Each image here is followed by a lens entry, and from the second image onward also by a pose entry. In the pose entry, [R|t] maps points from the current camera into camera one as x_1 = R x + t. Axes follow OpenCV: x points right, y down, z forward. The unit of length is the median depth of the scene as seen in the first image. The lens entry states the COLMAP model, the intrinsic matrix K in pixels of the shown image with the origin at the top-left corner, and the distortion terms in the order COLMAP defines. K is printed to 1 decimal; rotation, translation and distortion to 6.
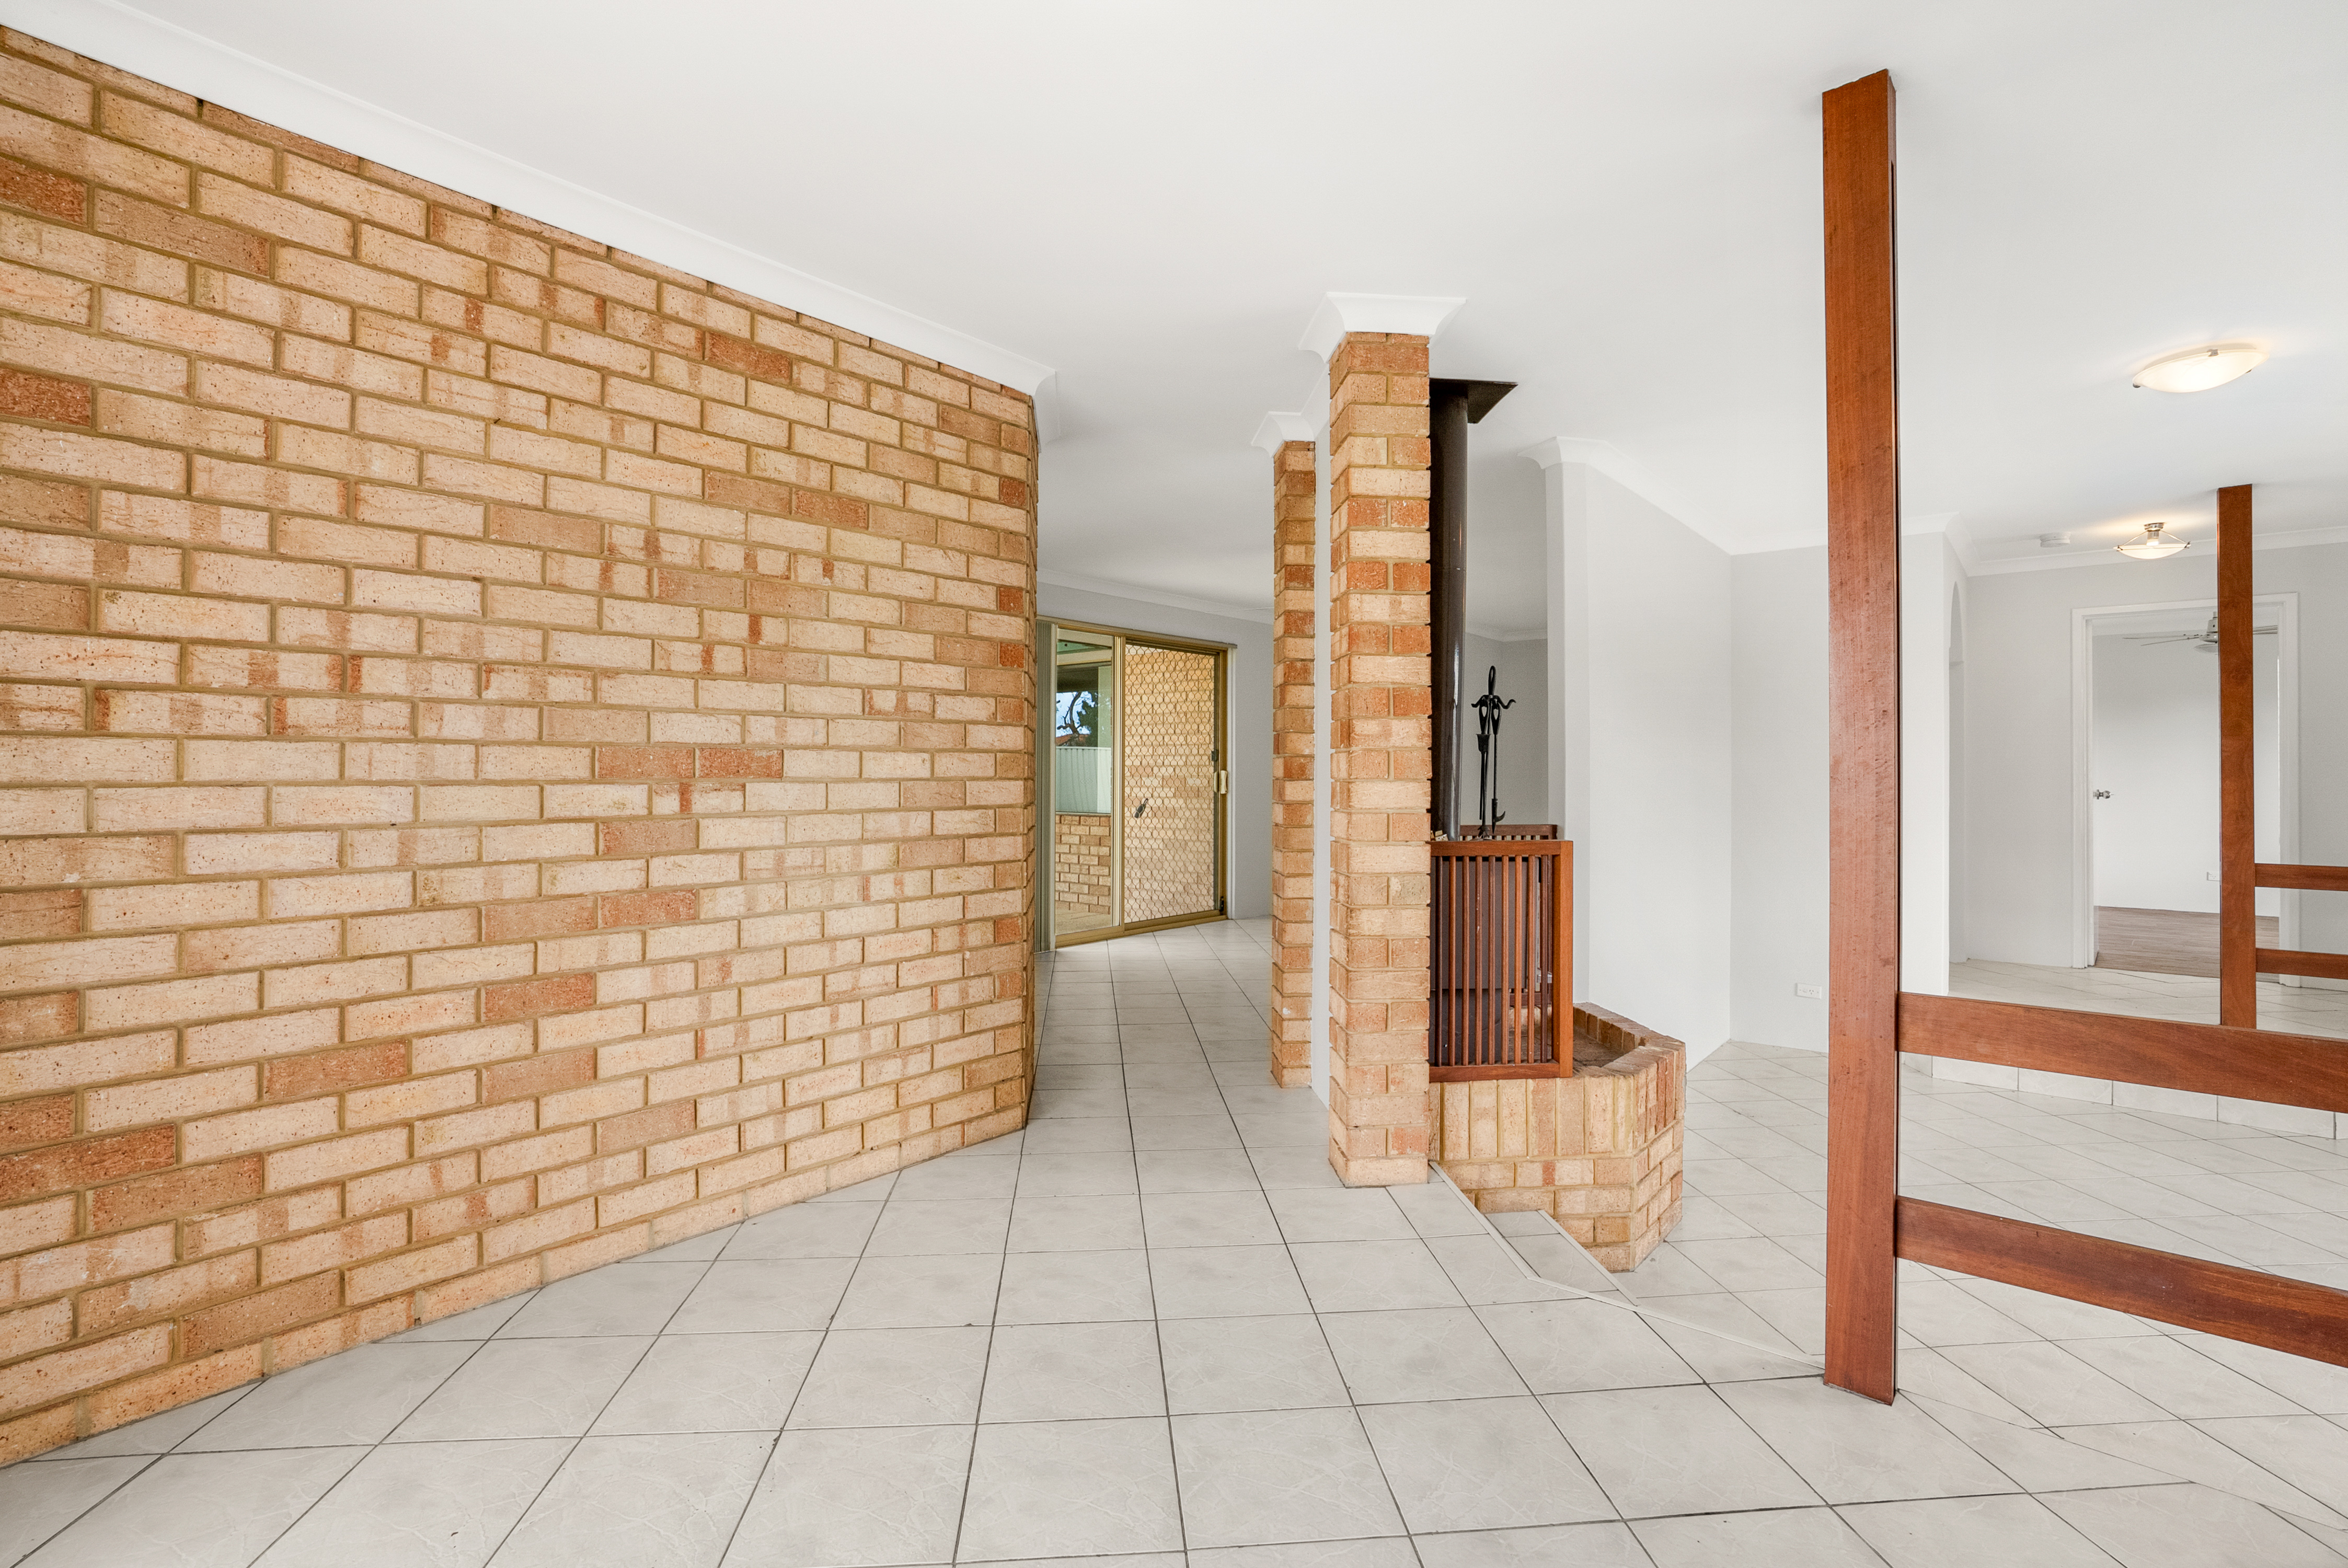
lens RADIAL K [[1099.9, 0, 1174.0], [0, 1099.9, 784.0], [0, 0, 1]] dist [-0.057912, 0.025464]
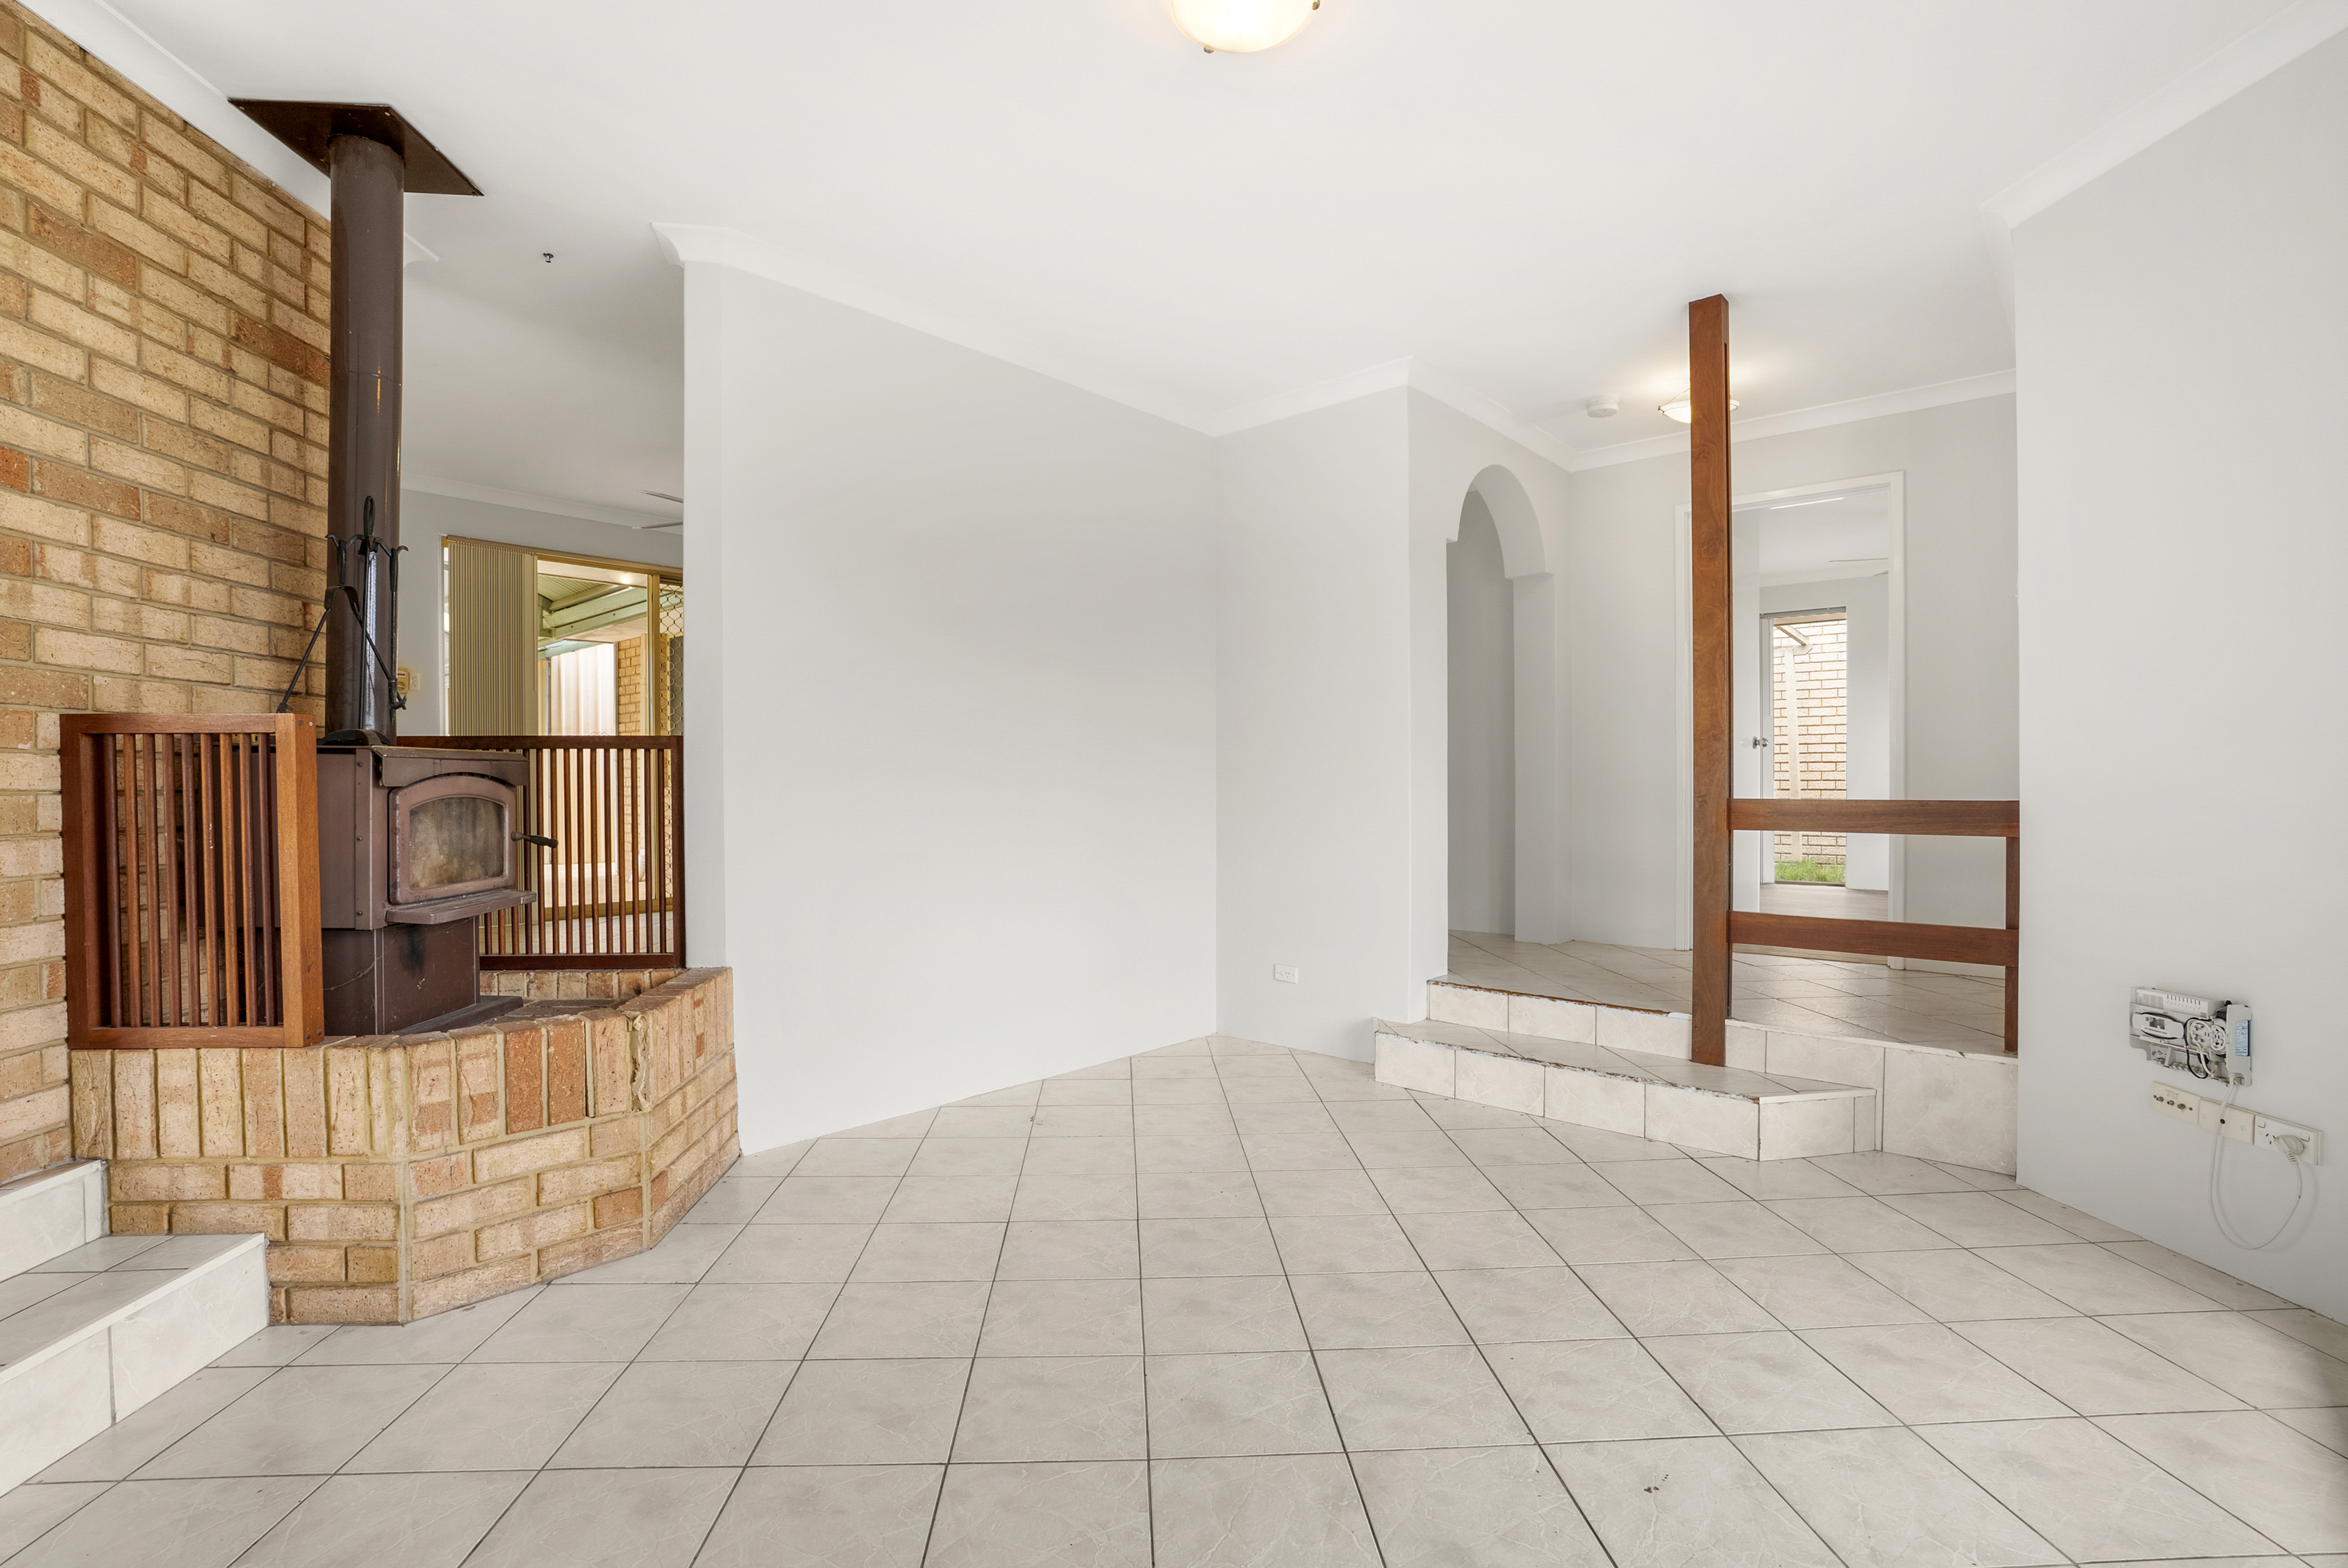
lens RADIAL K [[1099.9, 0, 1174.0], [0, 1099.9, 784.0], [0, 0, 1]] dist [-0.057912, 0.025464]
pose [[0.999285, -0.001526, -0.037767, 0.963518], [0.001379, 0.999991, -0.003914, 0.099578], [0.037773, 0.003859, 0.999279, 0.317835]]
